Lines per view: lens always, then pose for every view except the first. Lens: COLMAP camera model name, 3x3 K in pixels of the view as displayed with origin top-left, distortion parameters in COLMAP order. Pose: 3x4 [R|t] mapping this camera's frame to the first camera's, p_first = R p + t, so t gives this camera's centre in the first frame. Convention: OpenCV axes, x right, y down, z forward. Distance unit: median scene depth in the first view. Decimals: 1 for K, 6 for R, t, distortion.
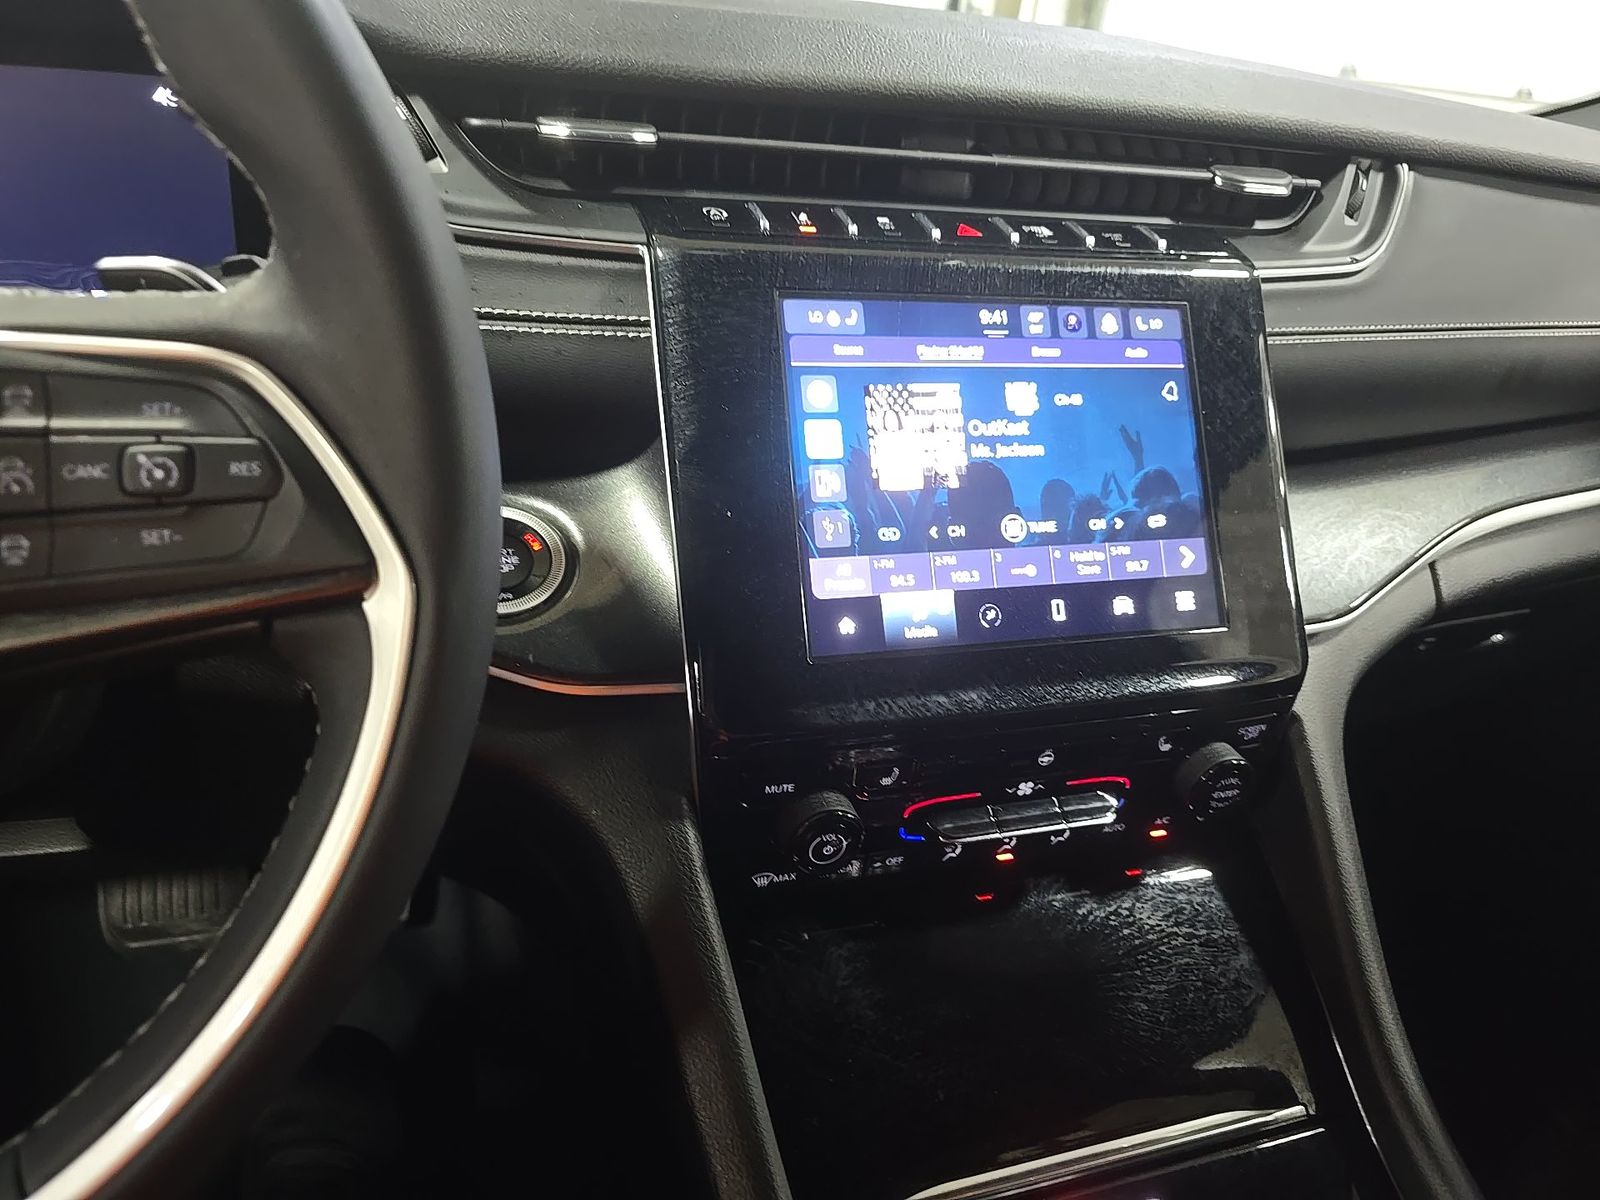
lens RADIAL K [[1102.3, 0, 800.0], [0, 1102.3, 600.0], [0, 0, 1]] dist [0.061690, -0.063307]
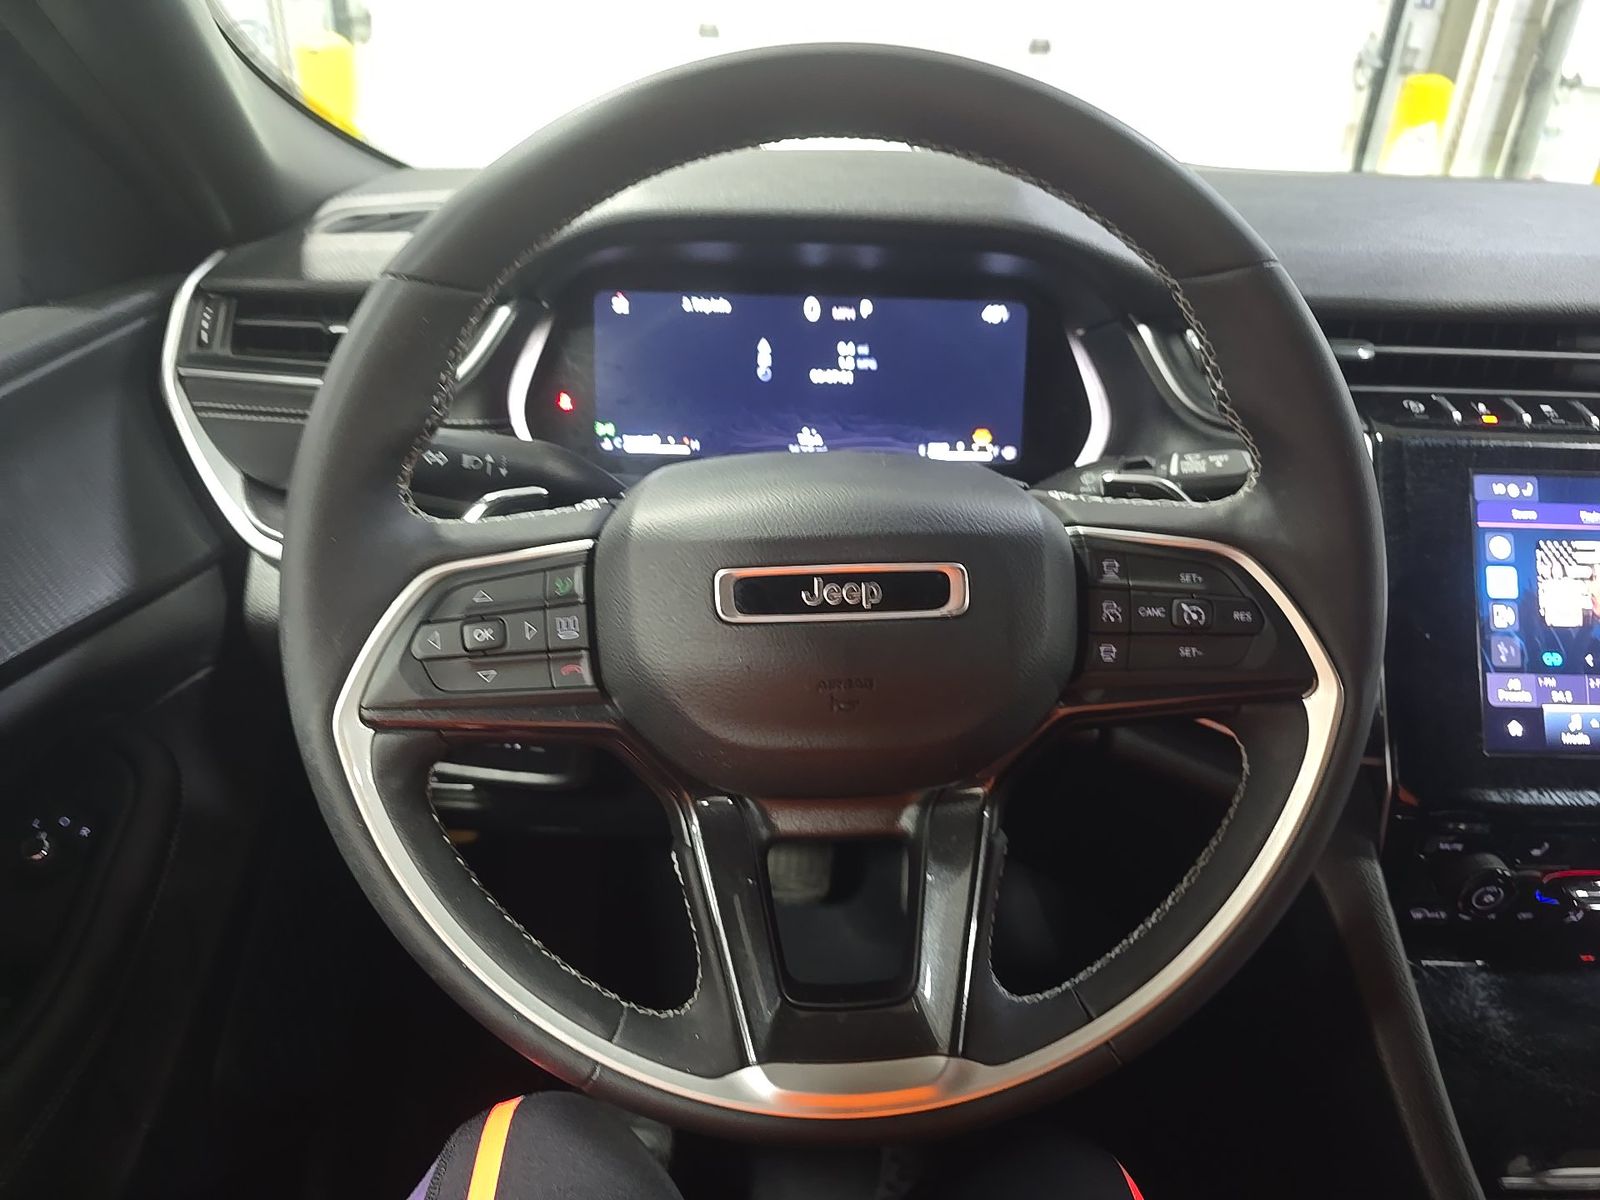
lens RADIAL K [[1102.3, 0, 800.0], [0, 1102.3, 600.0], [0, 0, 1]] dist [0.061690, -0.063307]
pose [[0.958460, 0.074219, -0.275401, -0.403503], [-0.082278, 0.996450, -0.017808, -0.033148], [0.273102, 0.039727, 0.961164, -0.489129]]
